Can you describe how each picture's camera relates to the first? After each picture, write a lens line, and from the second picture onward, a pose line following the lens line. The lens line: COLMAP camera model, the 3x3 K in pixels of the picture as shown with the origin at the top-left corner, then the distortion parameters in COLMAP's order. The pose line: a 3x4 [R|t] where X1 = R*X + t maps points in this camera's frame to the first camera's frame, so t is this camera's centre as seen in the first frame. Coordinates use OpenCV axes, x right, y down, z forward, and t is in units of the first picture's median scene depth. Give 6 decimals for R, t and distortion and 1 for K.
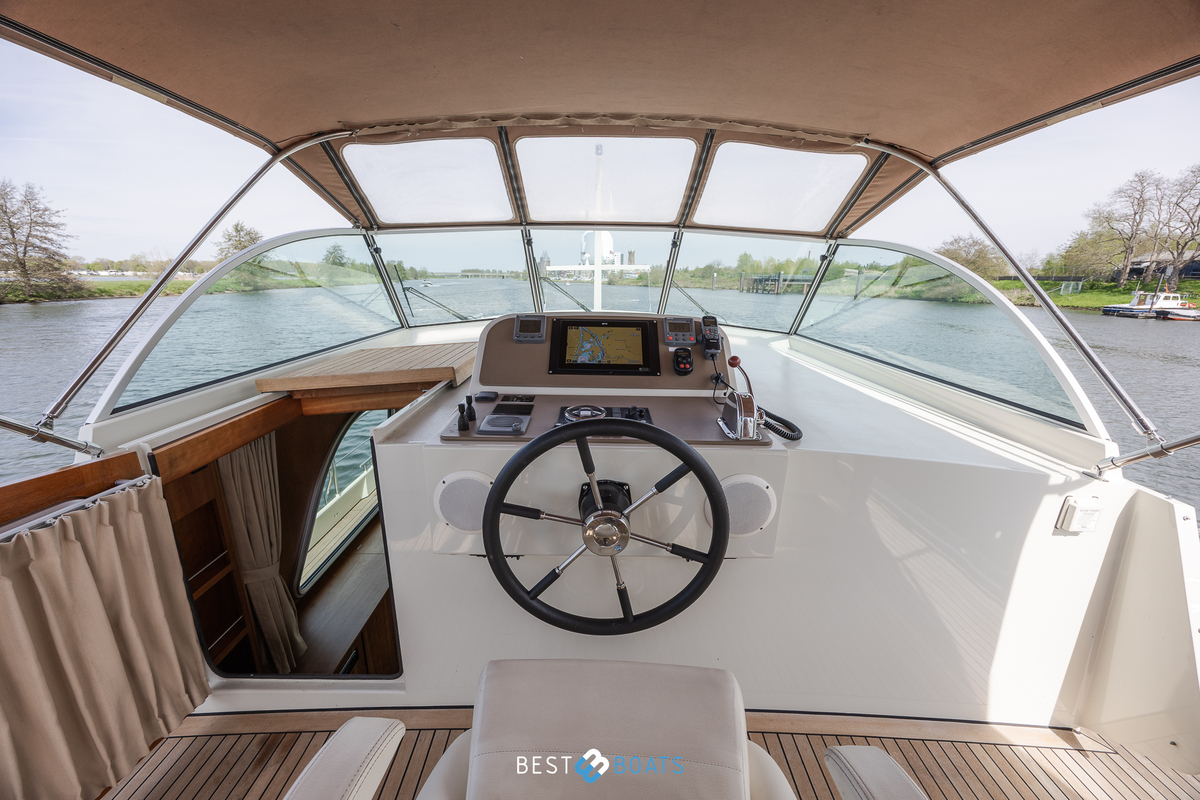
lens RADIAL K [[465.9, 0, 597.9], [0, 465.9, 402.0], [0, 0, 1]] dist [-0.000456, -0.000141]
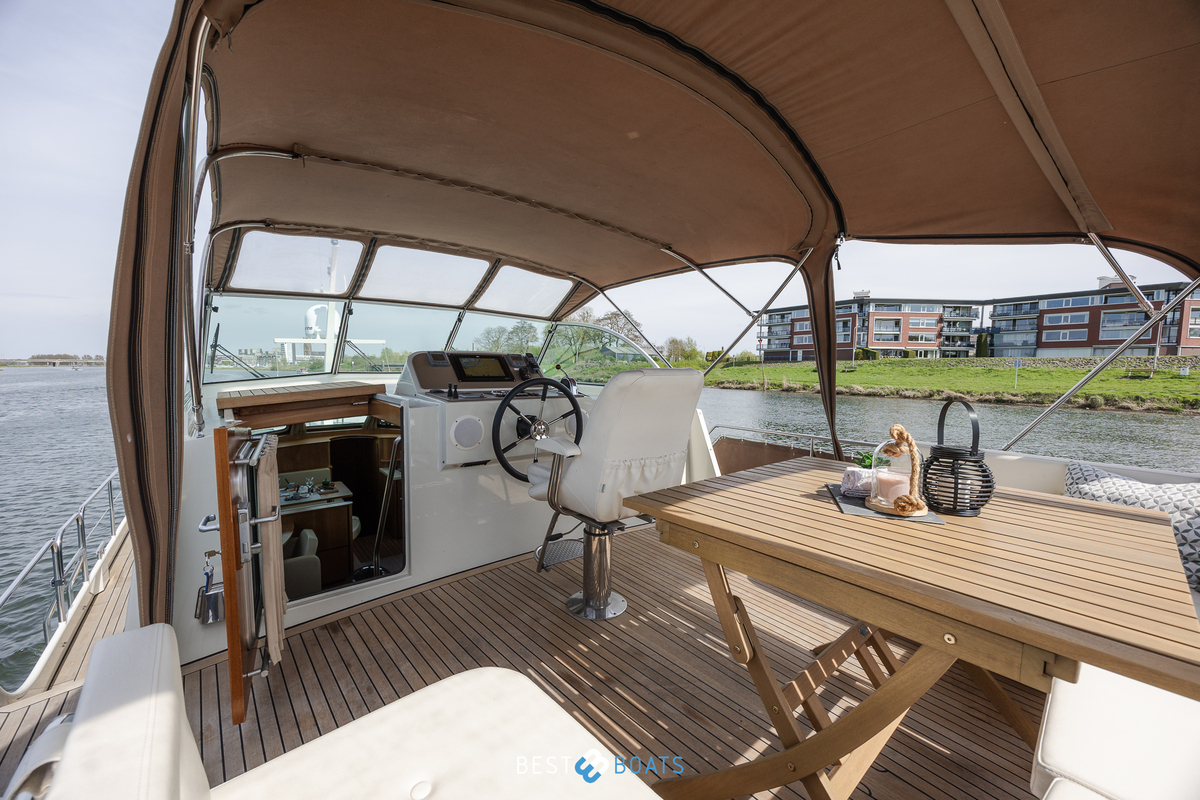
lens RADIAL K [[469.8, 0, 593.3], [0, 469.8, 403.9], [0, 0, 1]] dist [-0.002242, -0.000464]
pose [[0.778995, -0.053464, 0.624746, -0.784631], [0.164089, 0.979018, -0.120821, 0.303933], [-0.605179, 0.196633, 0.771424, -0.629500]]
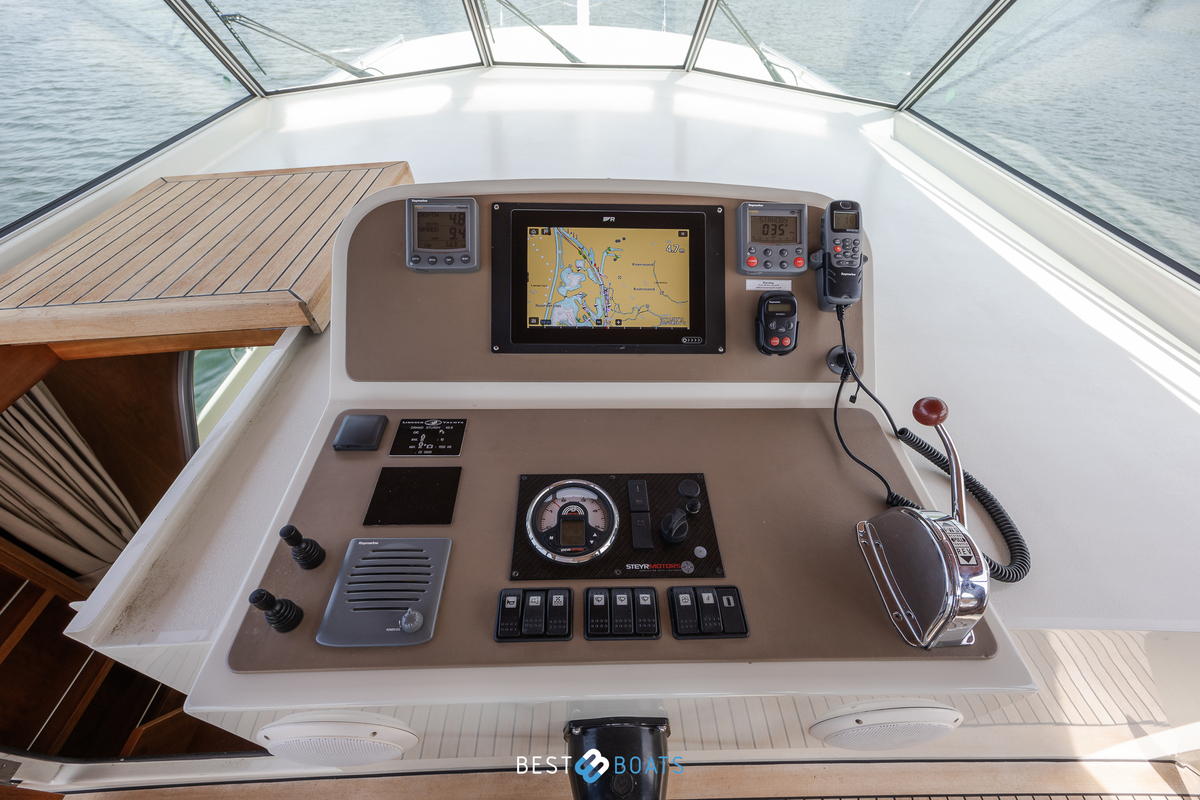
lens RADIAL K [[503.8, 0, 587.5], [0, 503.8, 398.0], [0, 0, 1]] dist [0.002134, 0.000078]
pose [[0.999874, -0.005362, 0.014949, -0.015217], [-0.002319, 0.881911, 0.471410, -0.248225], [-0.015712, -0.471385, 0.881787, 0.495291]]
